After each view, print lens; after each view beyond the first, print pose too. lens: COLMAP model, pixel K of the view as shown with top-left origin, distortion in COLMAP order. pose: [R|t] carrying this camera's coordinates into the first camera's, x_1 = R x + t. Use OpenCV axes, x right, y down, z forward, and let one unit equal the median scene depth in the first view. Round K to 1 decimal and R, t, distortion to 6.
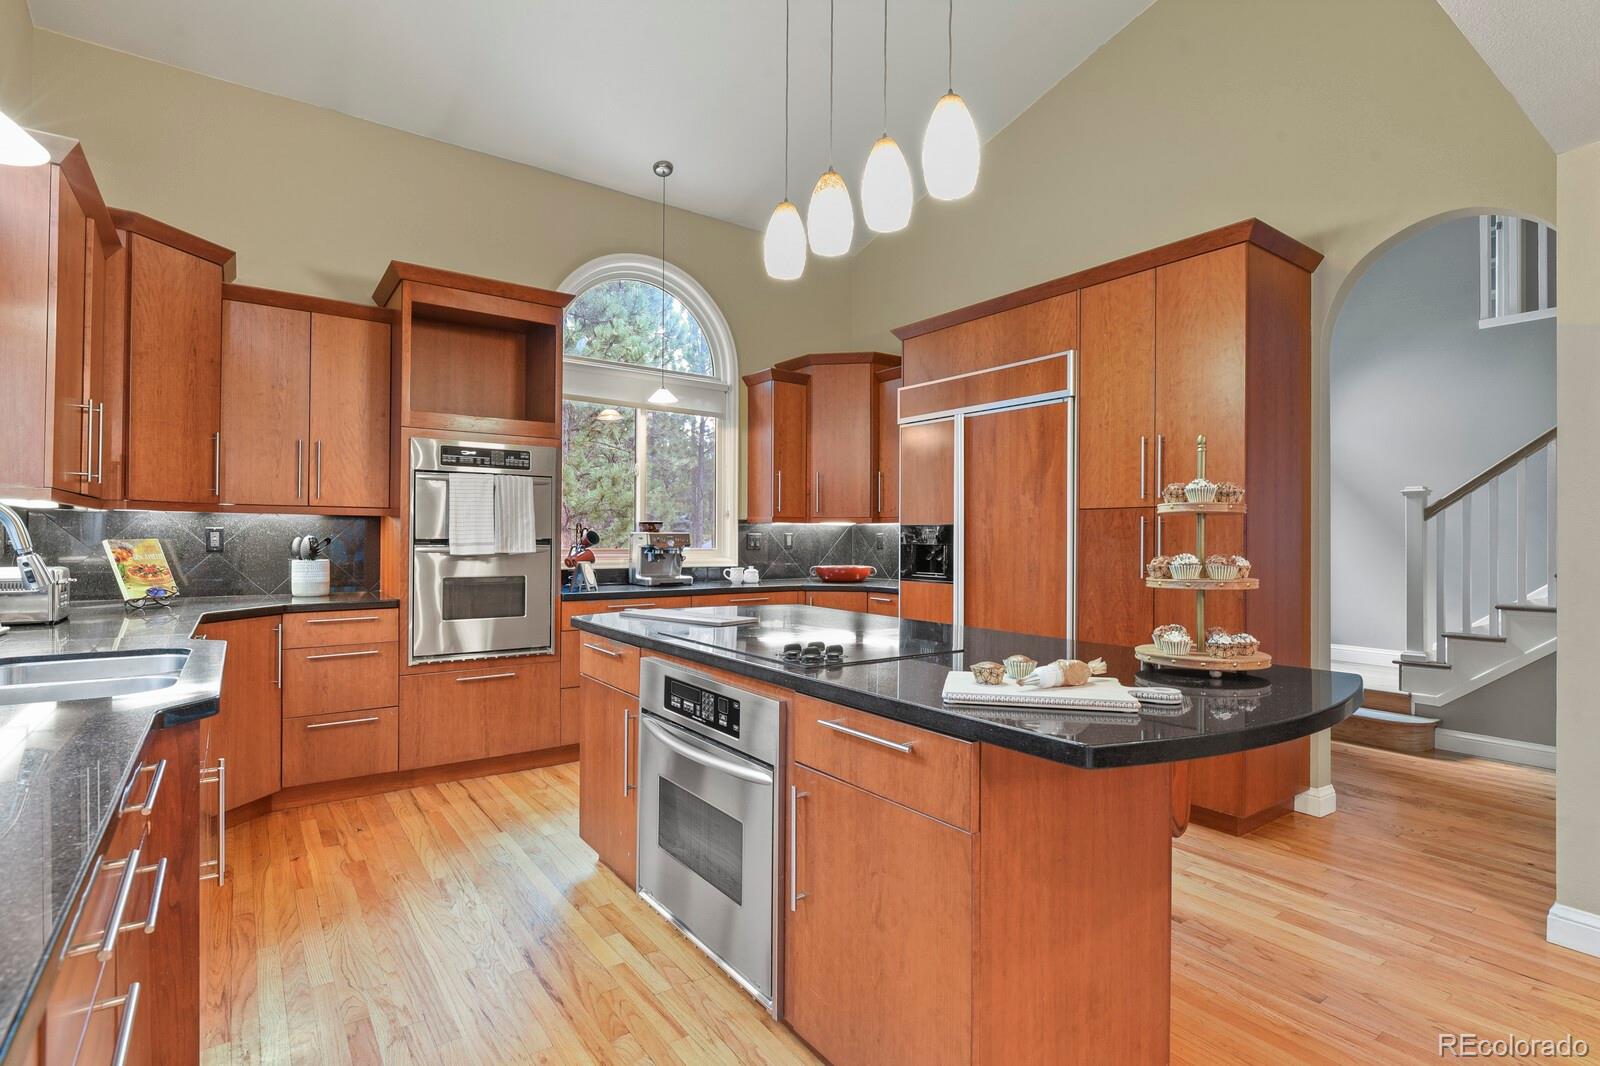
lens RADIAL K [[777.7, 0, 798.4], [0, 777.7, 534.0], [0, 0, 1]] dist [-0.005735, -0.004572]
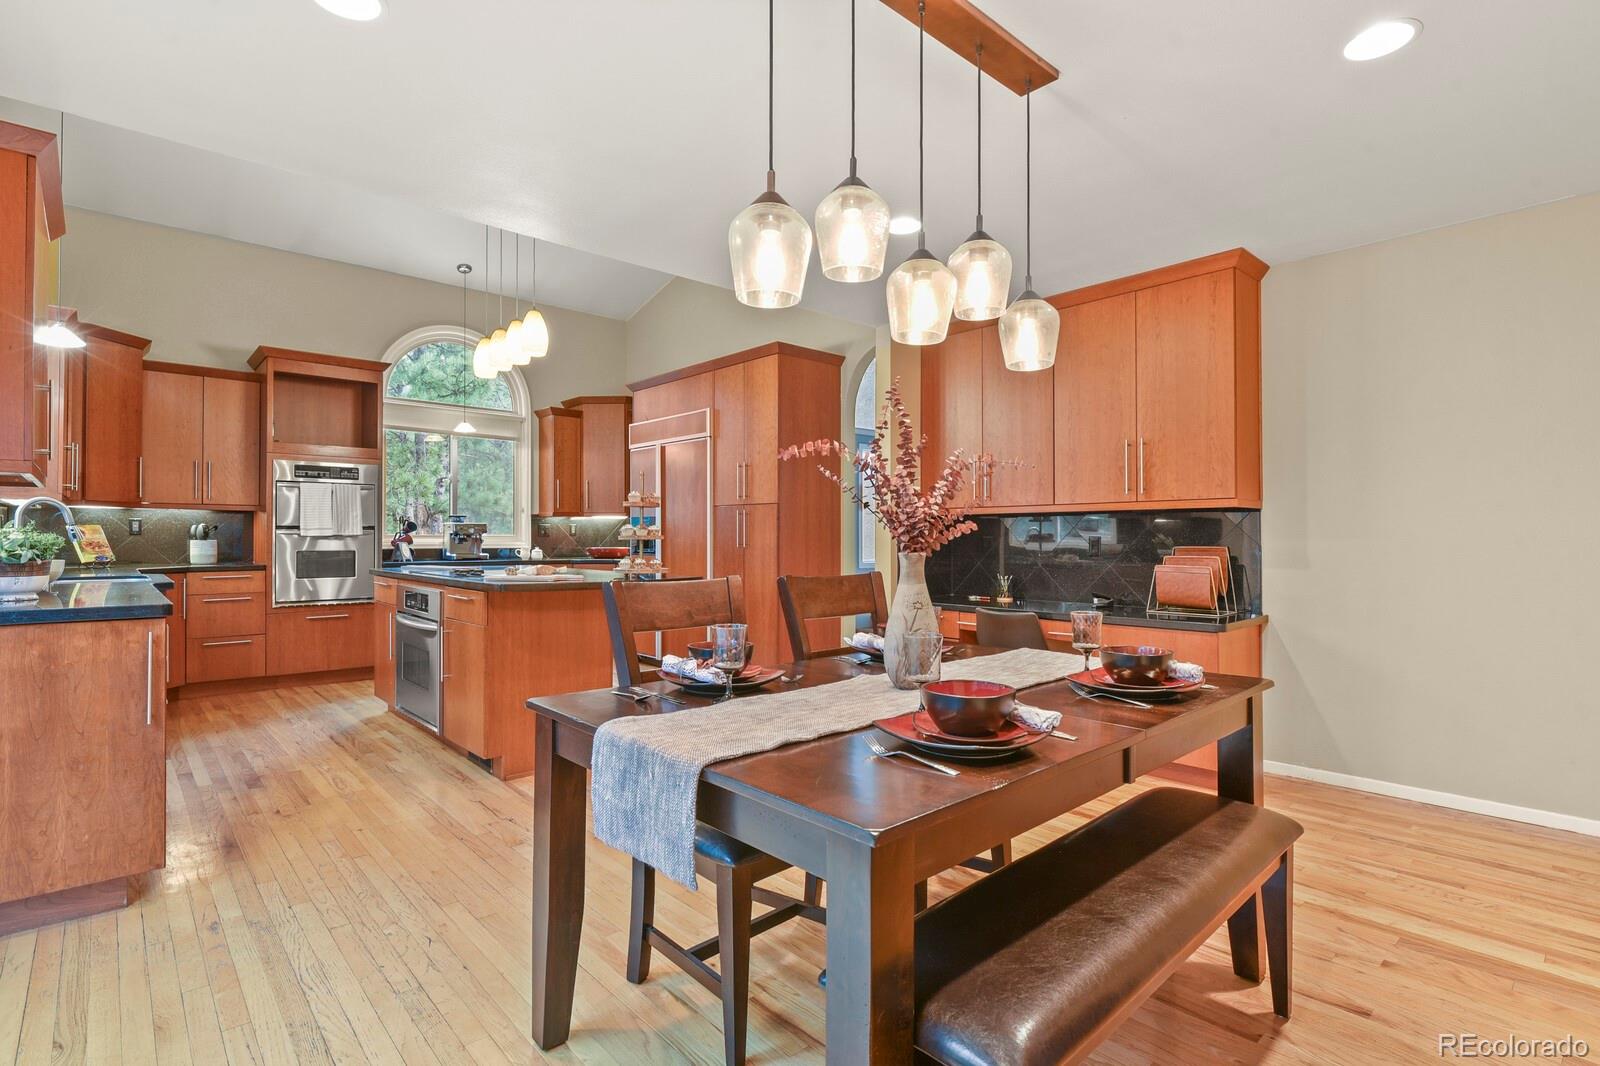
lens RADIAL K [[777.7, 0, 800.8], [0, 777.7, 533.1], [0, 0, 1]] dist [-0.005735, -0.004572]
pose [[0.993772, -0.003896, 0.111368, 0.348801], [0.003923, 0.999992, -0.000022, 0.024123], [-0.111367, 0.000458, 0.993779, -0.609922]]
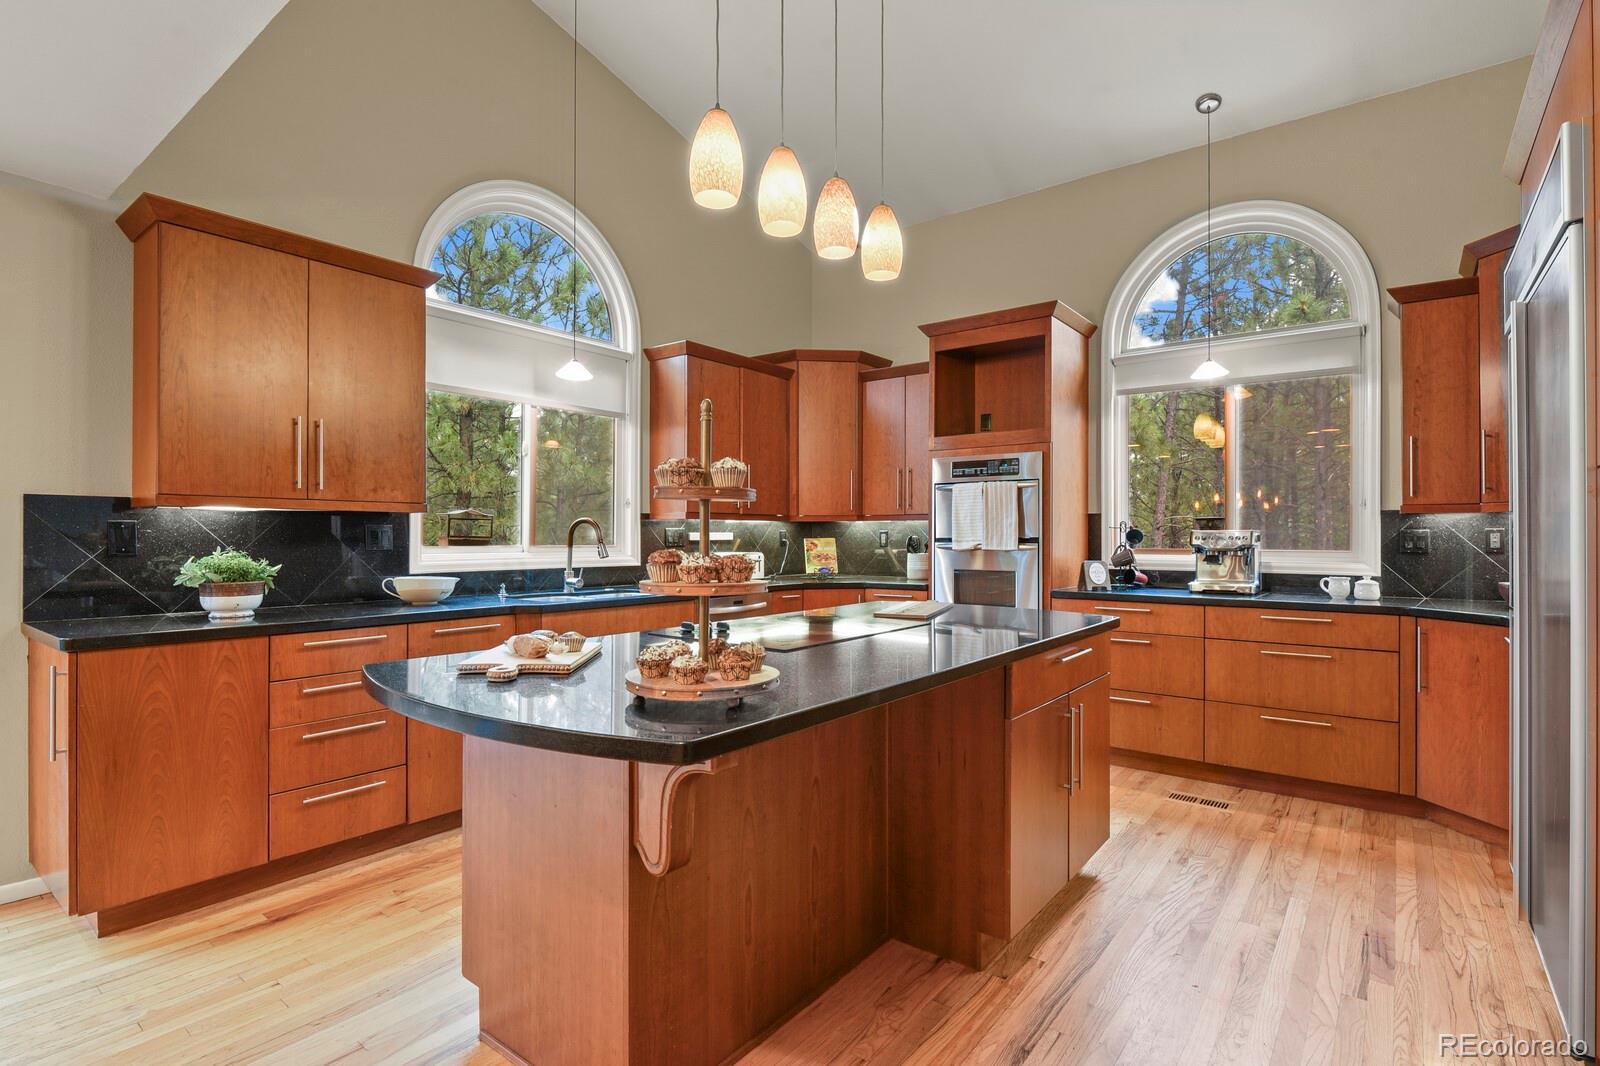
lens RADIAL K [[777.7, 0, 799.5], [0, 777.7, 536.1], [0, 0, 1]] dist [-0.005735, -0.004572]
pose [[0.261723, -0.002280, -0.965140, 0.653623], [0.006185, 0.999981, -0.000685, 0.002724], [0.965123, -0.005790, 0.261732, 0.425203]]
